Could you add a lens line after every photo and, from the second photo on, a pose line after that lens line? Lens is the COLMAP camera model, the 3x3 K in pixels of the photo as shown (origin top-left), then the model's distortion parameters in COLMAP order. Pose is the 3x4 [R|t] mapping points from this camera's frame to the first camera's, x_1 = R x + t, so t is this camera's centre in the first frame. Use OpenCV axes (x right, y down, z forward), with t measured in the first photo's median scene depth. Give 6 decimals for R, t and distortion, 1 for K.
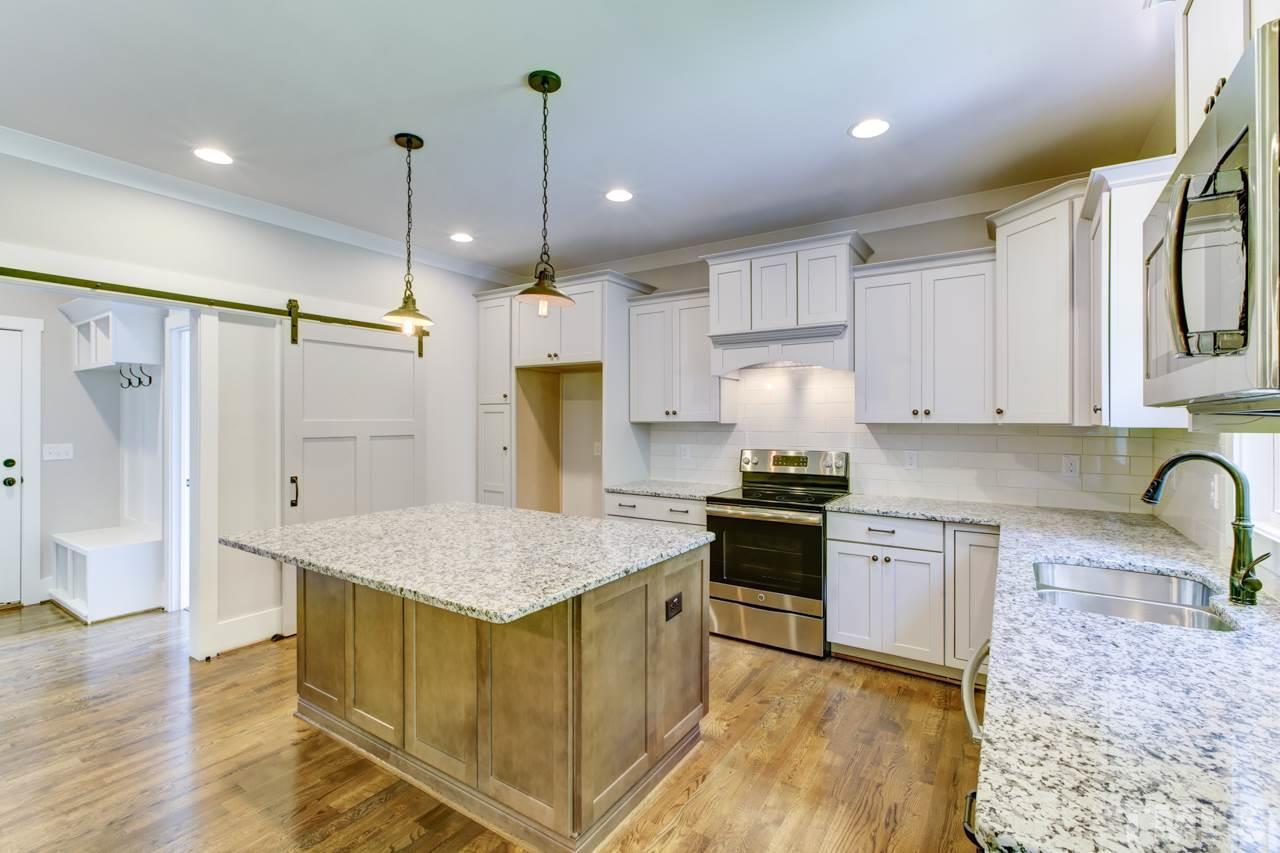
lens RADIAL K [[560.6, 0, 631.7], [0, 560.6, 419.2], [0, 0, 1]] dist [-0.008030, 0.001095]
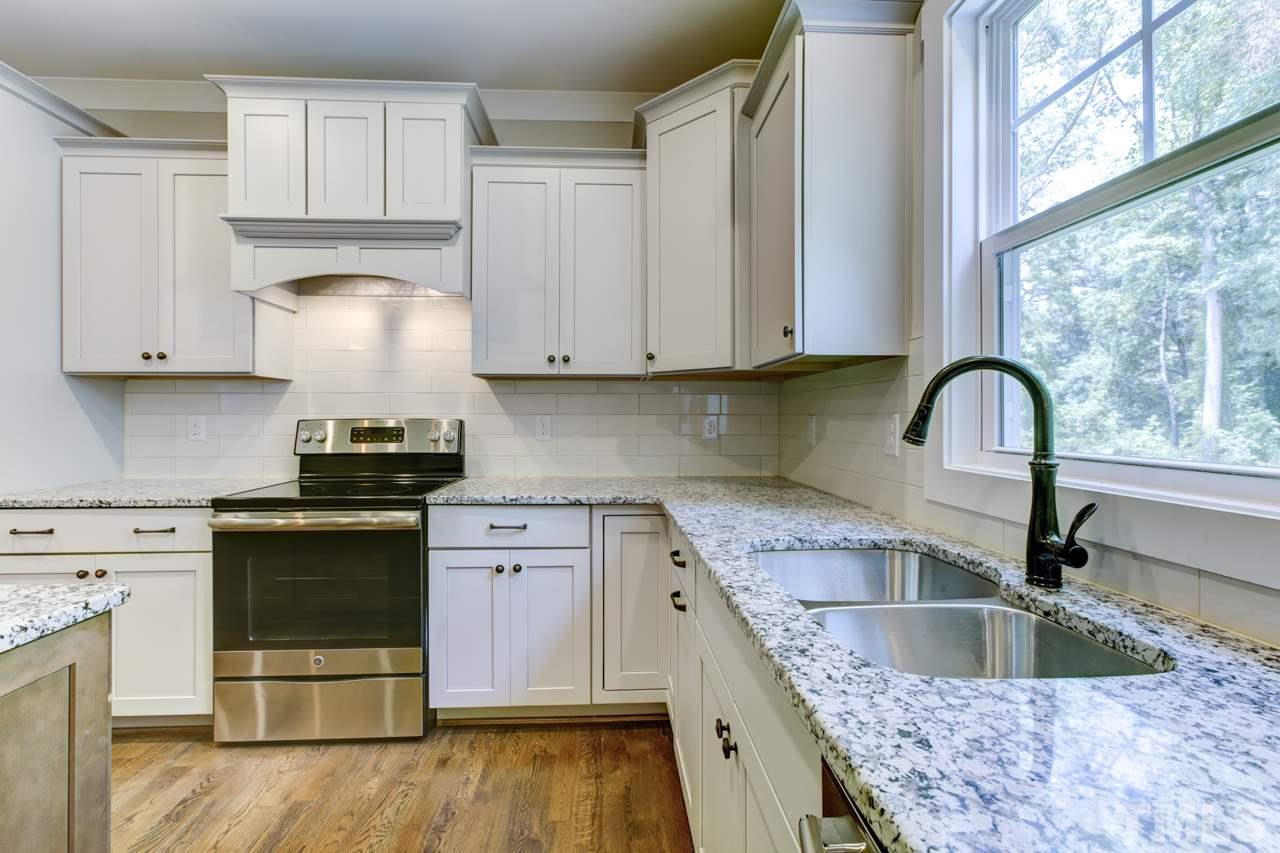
lens RADIAL K [[560.6, 0, 631.7], [0, 560.6, 419.2], [0, 0, 1]] dist [-0.008030, 0.001095]
pose [[0.798610, -0.001710, 0.601846, 0.149215], [-0.002113, 0.999982, 0.005644, 0.061739], [-0.601845, -0.005779, 0.798592, 0.350829]]
